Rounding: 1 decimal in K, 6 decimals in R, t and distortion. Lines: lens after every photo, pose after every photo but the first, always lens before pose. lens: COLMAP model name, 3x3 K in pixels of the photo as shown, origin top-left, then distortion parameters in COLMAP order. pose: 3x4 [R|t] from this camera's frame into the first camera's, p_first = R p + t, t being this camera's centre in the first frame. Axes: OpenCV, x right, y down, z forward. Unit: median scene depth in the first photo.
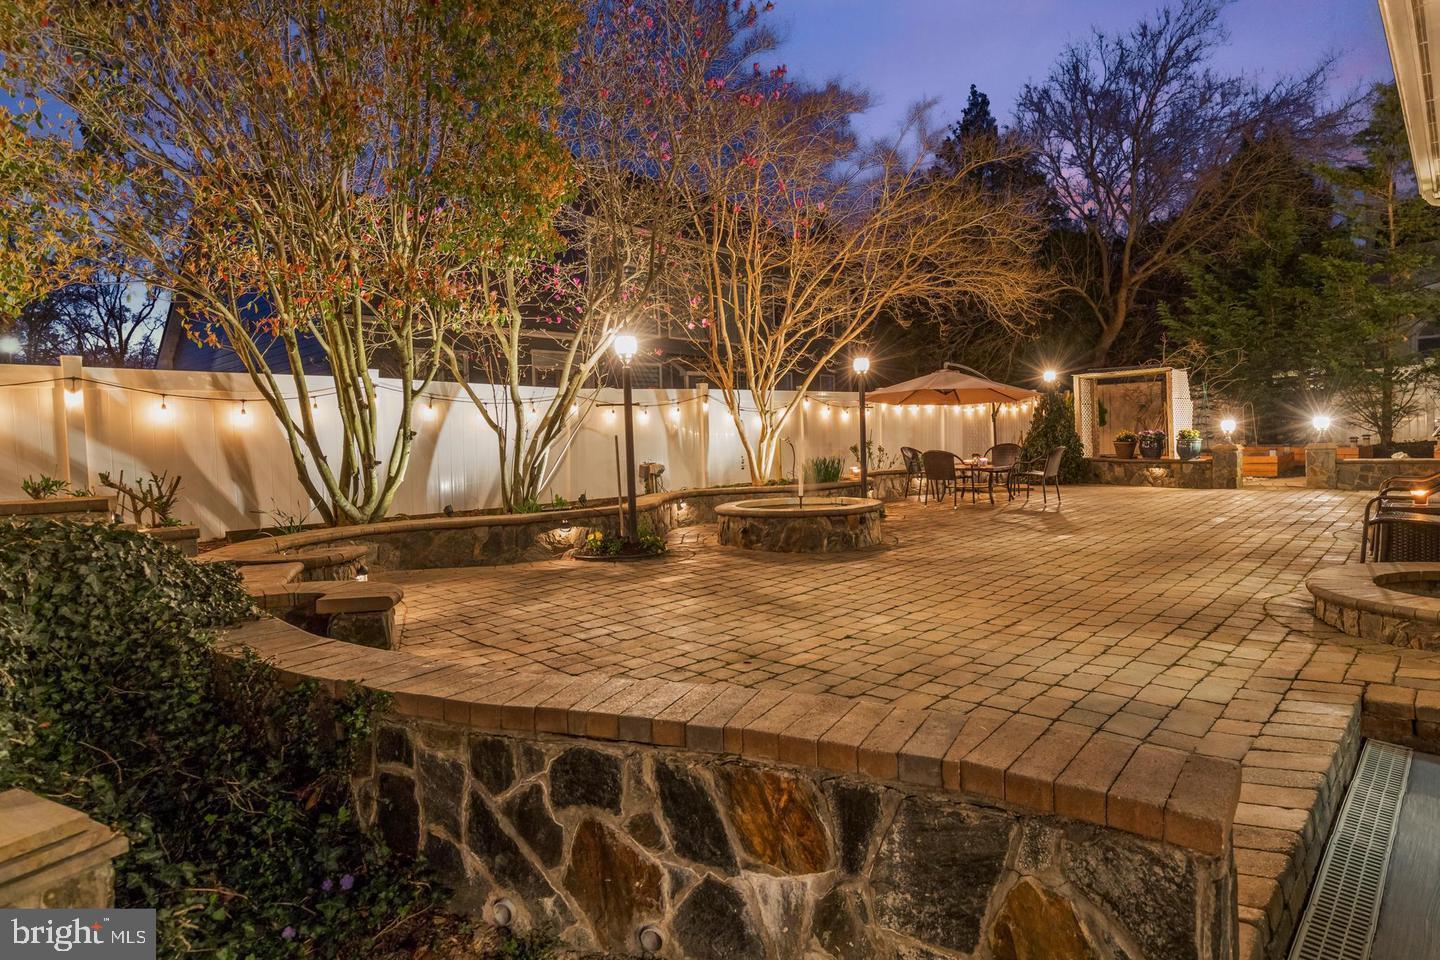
lens RADIAL K [[759.5, 0, 725.5], [0, 759.5, 467.7], [0, 0, 1]] dist [0.002442, -0.001368]
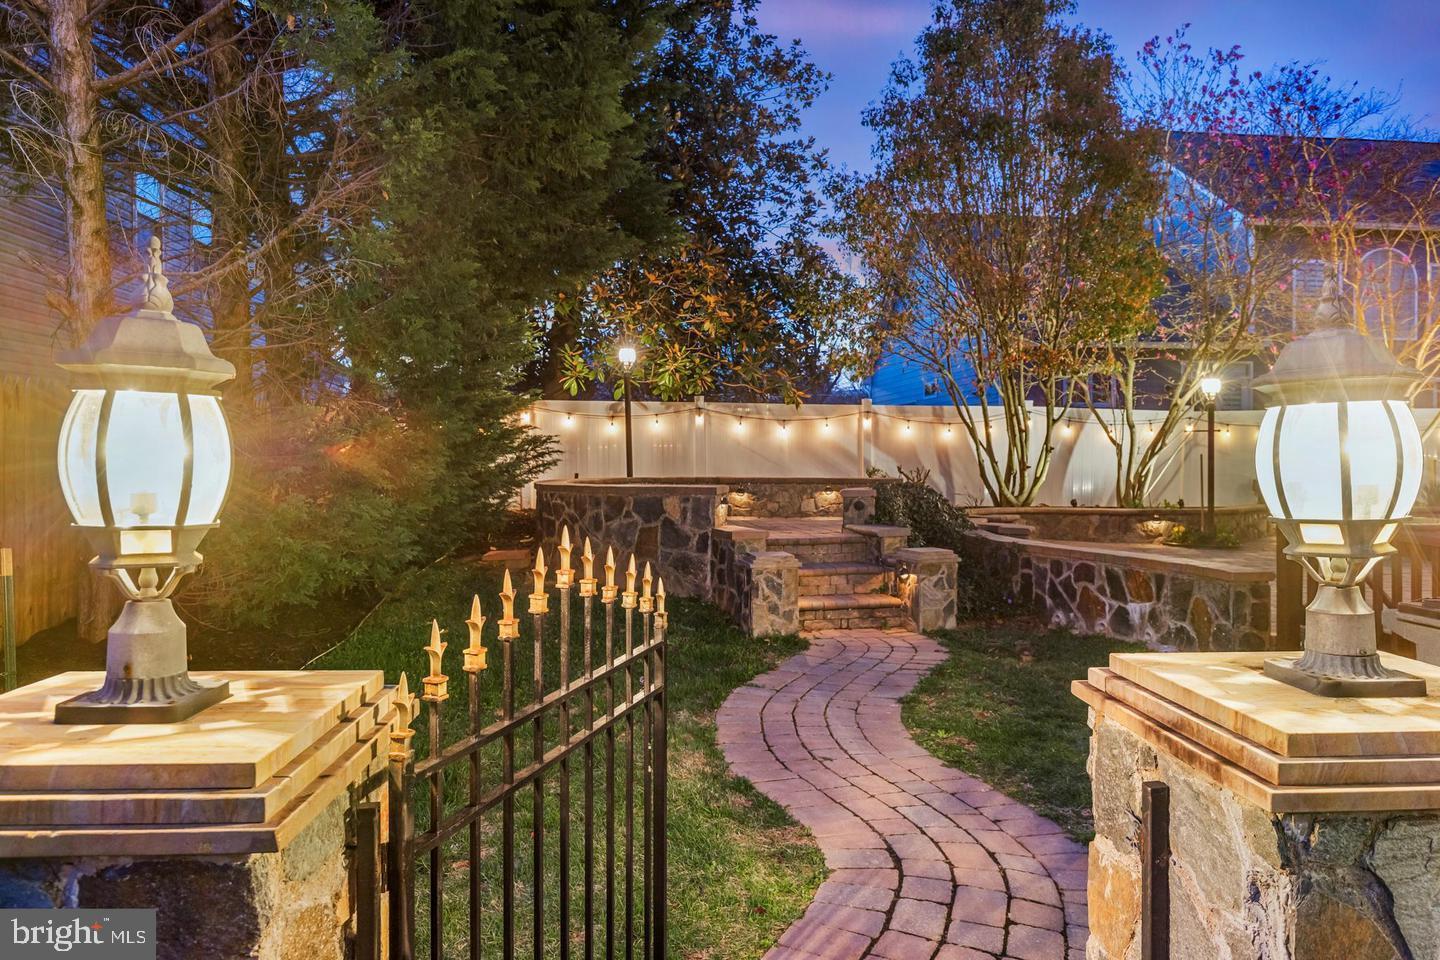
lens RADIAL K [[974.1, 0, 742.3], [0, 974.1, 462.4], [0, 0, 1]] dist [-0.005622, -0.001953]
pose [[0.751277, 0.040528, -0.658741, 0.351461], [-0.050429, 0.998720, 0.003932, 0.005005], [0.658057, 0.030266, 0.752360, -0.750011]]
